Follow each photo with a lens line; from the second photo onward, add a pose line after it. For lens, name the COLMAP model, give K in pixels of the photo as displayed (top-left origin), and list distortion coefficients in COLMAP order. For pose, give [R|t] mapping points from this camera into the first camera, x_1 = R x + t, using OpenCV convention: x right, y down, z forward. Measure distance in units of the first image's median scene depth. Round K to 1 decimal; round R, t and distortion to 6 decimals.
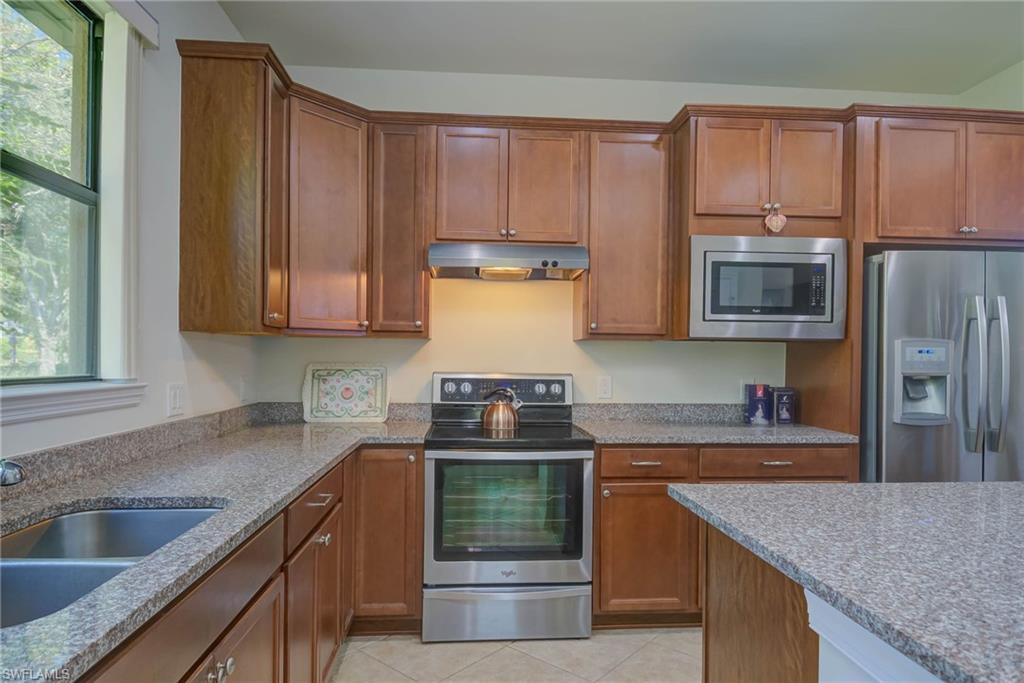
lens RADIAL K [[602.6, 0, 510.1], [0, 602.6, 359.4], [0, 0, 1]] dist [0.009879, -0.002582]
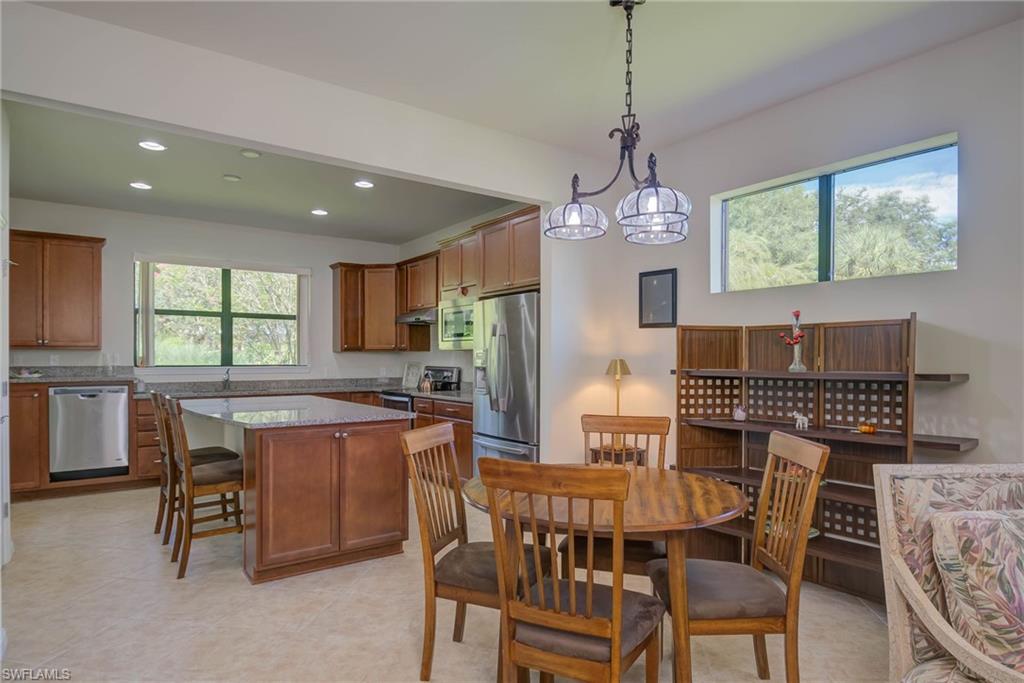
lens RADIAL K [[577.0, 0, 509.7], [0, 577.0, 360.8], [0, 0, 1]] dist [0.023845, -0.025622]
pose [[0.522650, -0.003758, -0.852539, 2.177051], [0.000413, 0.999991, -0.004154, 0.012927], [0.852547, 0.001819, 0.522647, 0.138274]]
